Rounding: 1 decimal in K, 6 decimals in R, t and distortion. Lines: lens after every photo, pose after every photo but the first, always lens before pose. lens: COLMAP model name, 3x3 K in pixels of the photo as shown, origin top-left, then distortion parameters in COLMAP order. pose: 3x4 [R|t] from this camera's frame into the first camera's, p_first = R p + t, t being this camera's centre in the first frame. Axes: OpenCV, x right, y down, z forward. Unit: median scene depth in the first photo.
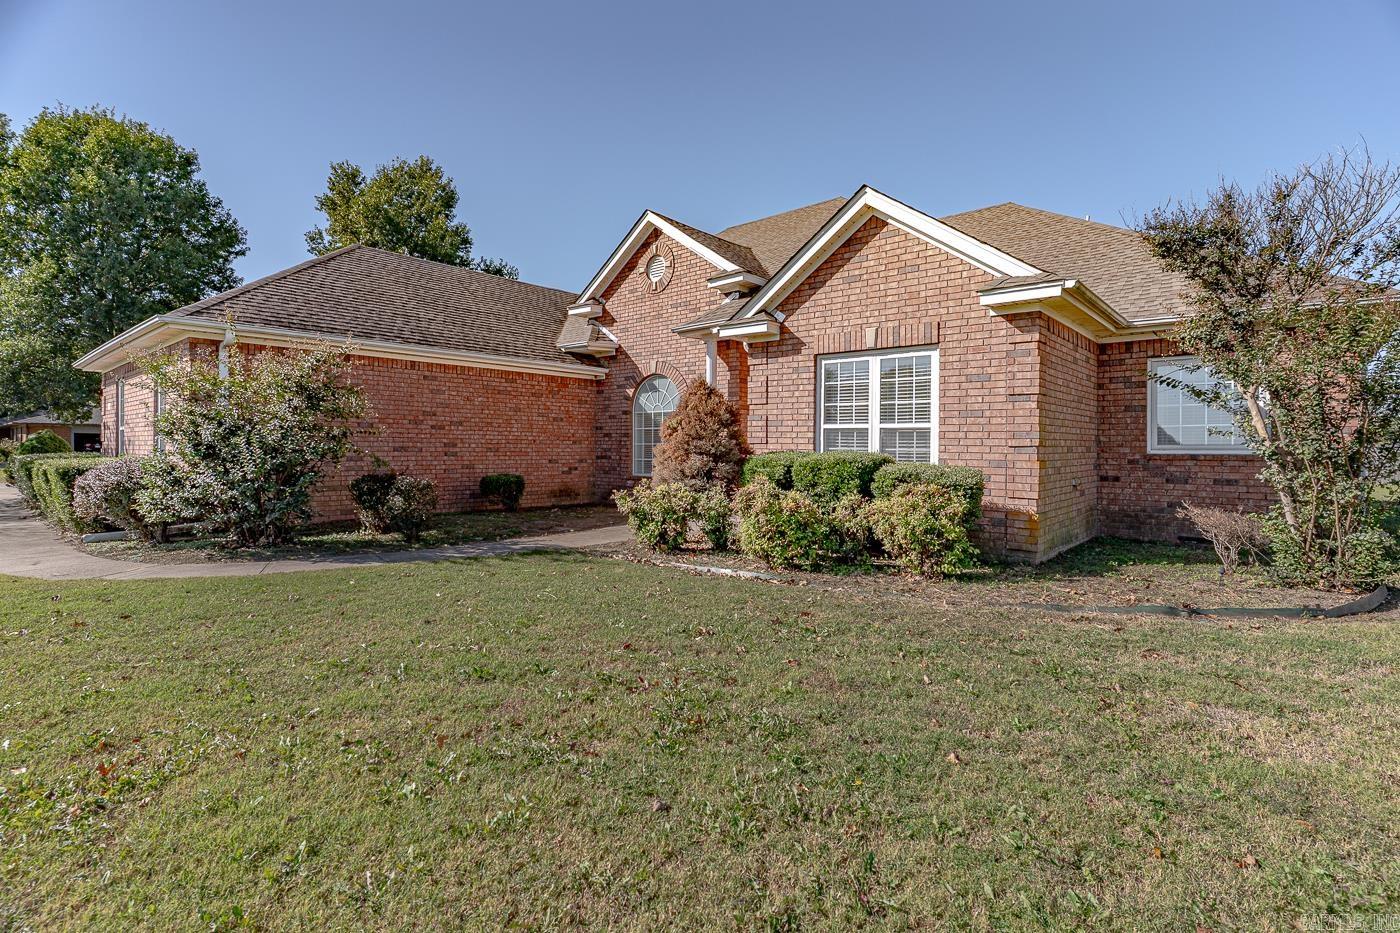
lens RADIAL K [[676.0, 0, 690.7], [0, 676.0, 438.8], [0, 0, 1]] dist [-0.002736, 0.001461]
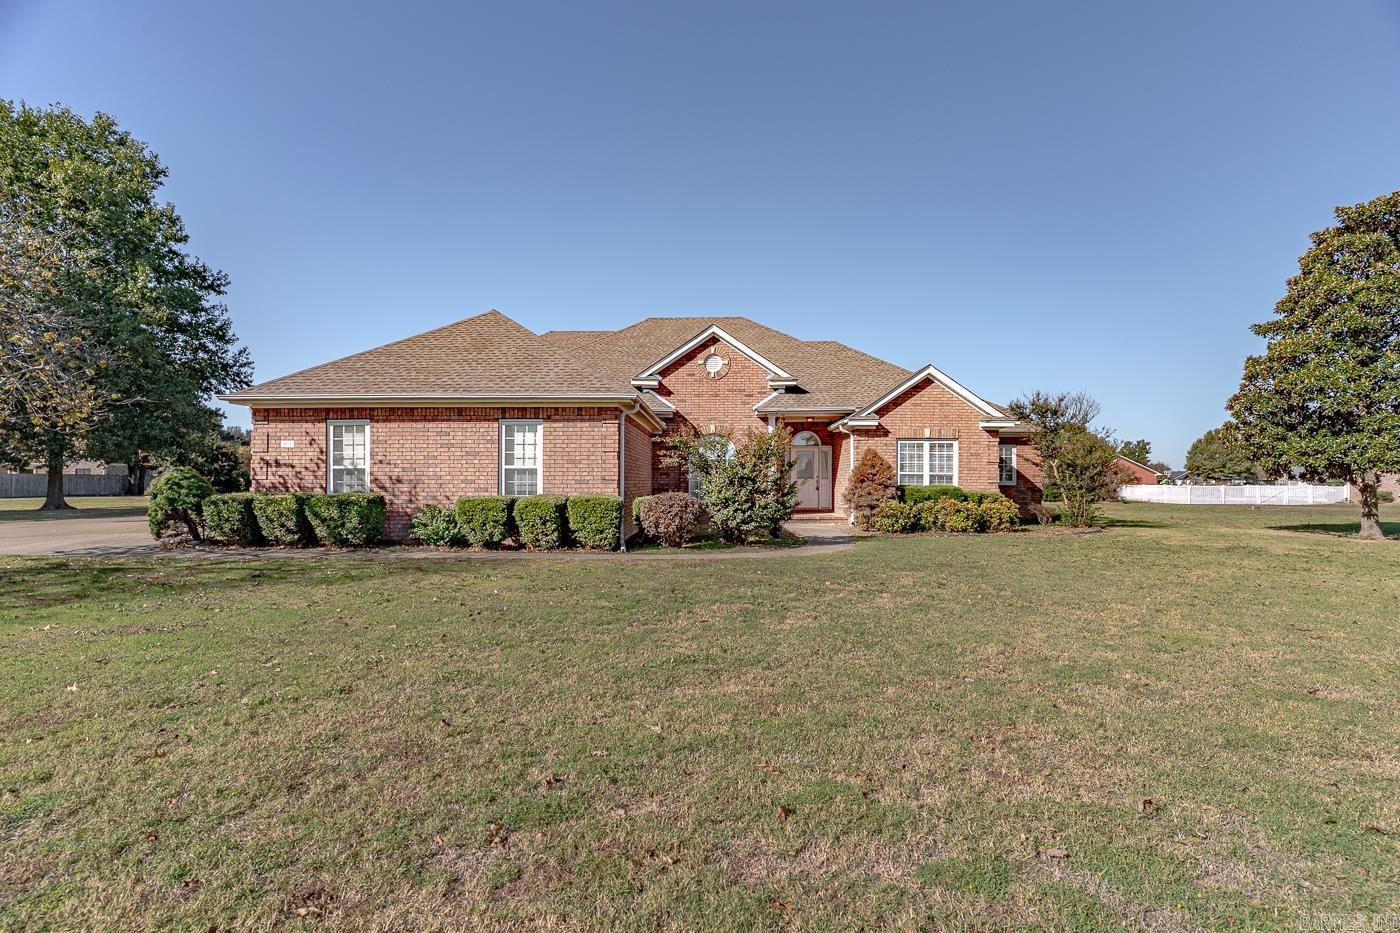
lens RADIAL K [[676.0, 0, 701.4], [0, 676.0, 469.7], [0, 0, 1]] dist [-0.002736, 0.001461]
pose [[0.768639, 0.013134, 0.639547, -1.684347], [-0.008366, 0.999910, -0.010479, -0.001580], [-0.639628, 0.002704, 0.768680, -0.212597]]
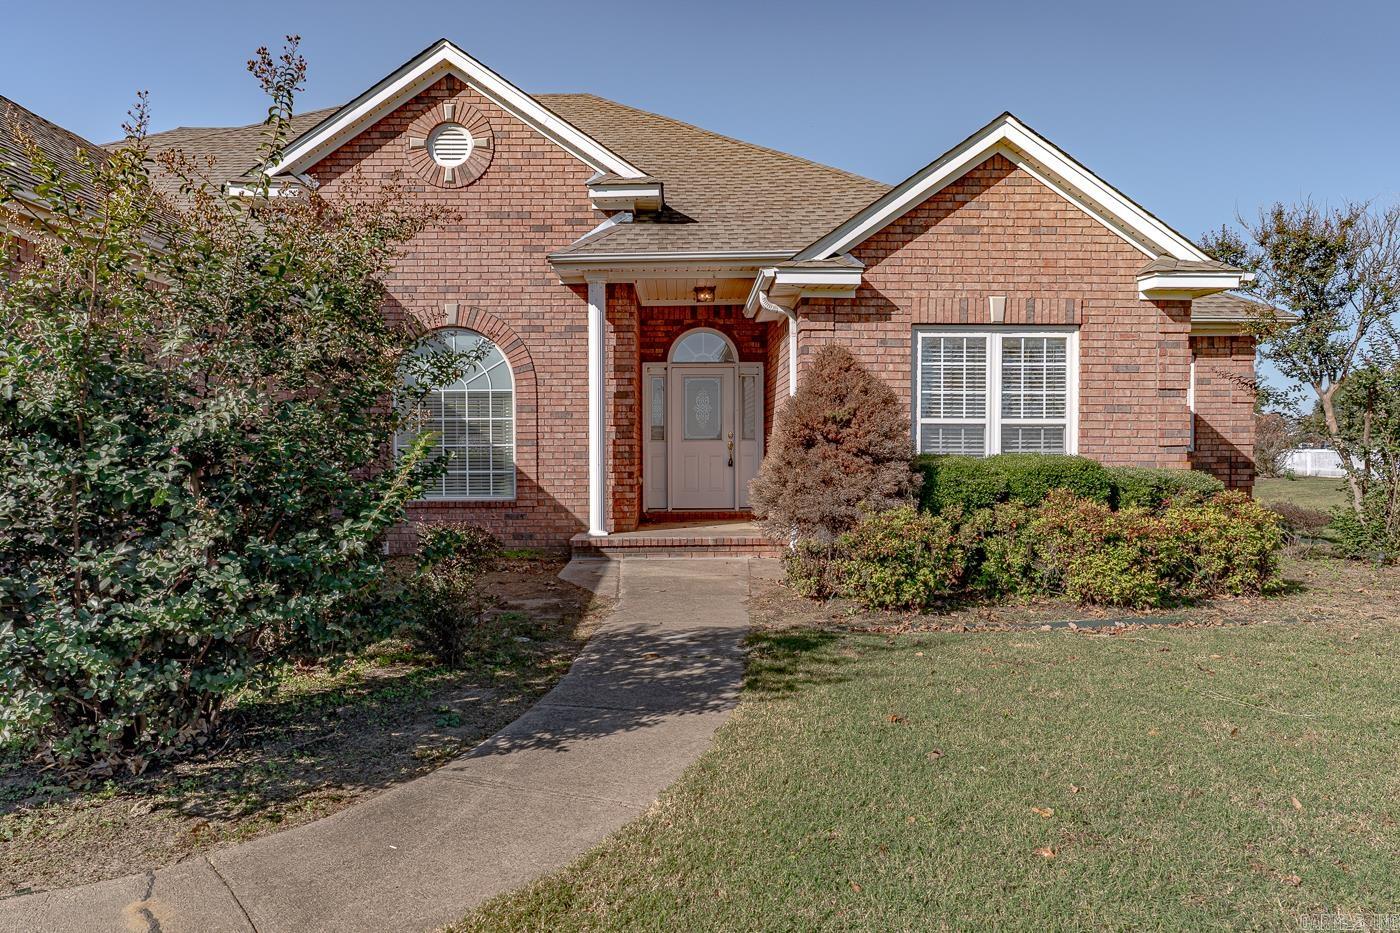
lens RADIAL K [[919.9, 0, 700.5], [0, 919.9, 467.9], [0, 0, 1]] dist [0.000139, 0.000005]
pose [[0.736906, -0.017456, 0.675770, -0.713260], [-0.001150, 0.999633, 0.027076, 0.006988], [-0.675994, -0.020729, 0.736615, 0.437073]]
